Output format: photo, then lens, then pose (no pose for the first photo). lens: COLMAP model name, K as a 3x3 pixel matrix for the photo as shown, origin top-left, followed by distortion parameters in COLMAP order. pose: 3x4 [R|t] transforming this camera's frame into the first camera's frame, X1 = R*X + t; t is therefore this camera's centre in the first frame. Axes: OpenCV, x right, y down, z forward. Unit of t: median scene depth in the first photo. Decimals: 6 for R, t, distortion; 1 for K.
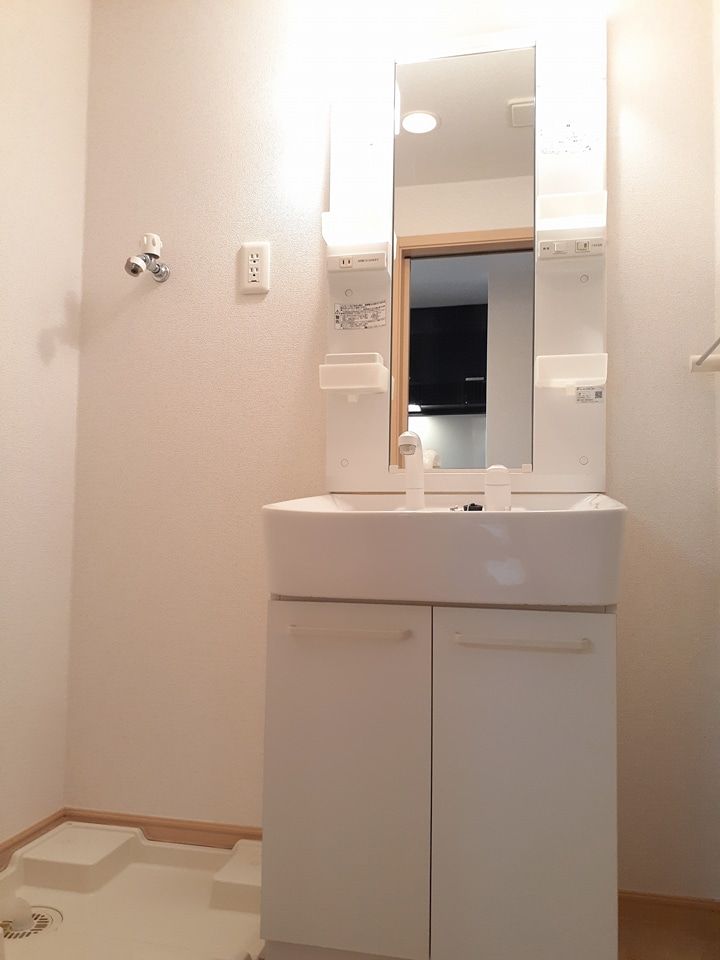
lens RADIAL K [[785.7, 0, 360.0], [0, 785.7, 480.0], [0, 0, 1]] dist [0.001046, -0.003949]
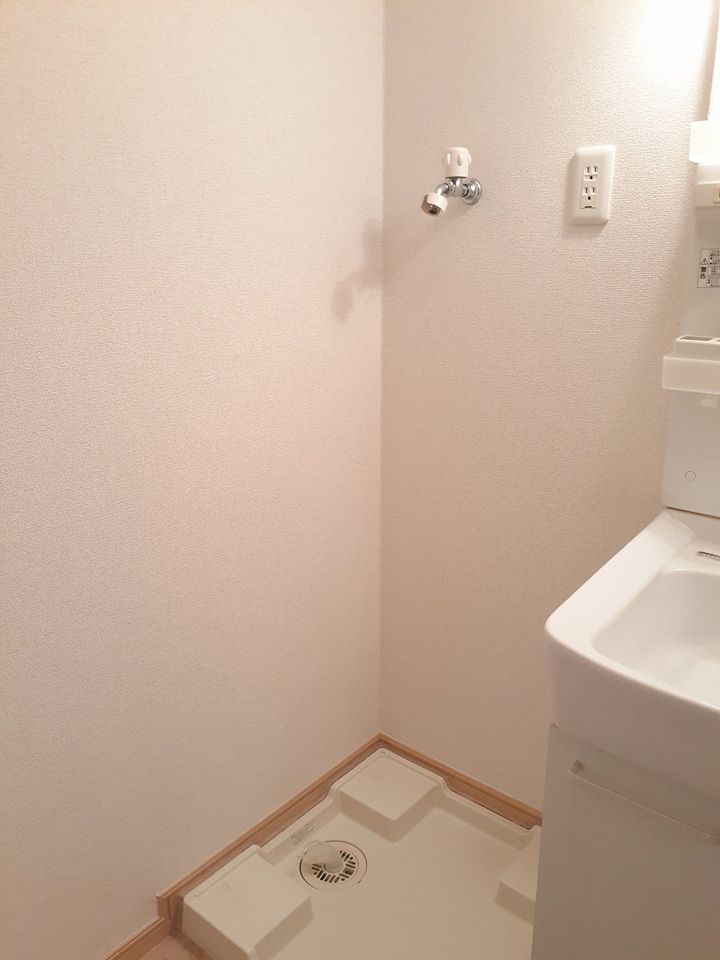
lens RADIAL K [[769.3, 0, 360.0], [0, 769.3, 480.0], [0, 0, 1]] dist [0.015406, 0.010035]
pose [[0.890349, 0.120909, -0.438930, 0.023878], [0.046074, 0.935212, 0.351078, -0.287466], [0.452941, -0.332805, 0.827095, 0.225939]]
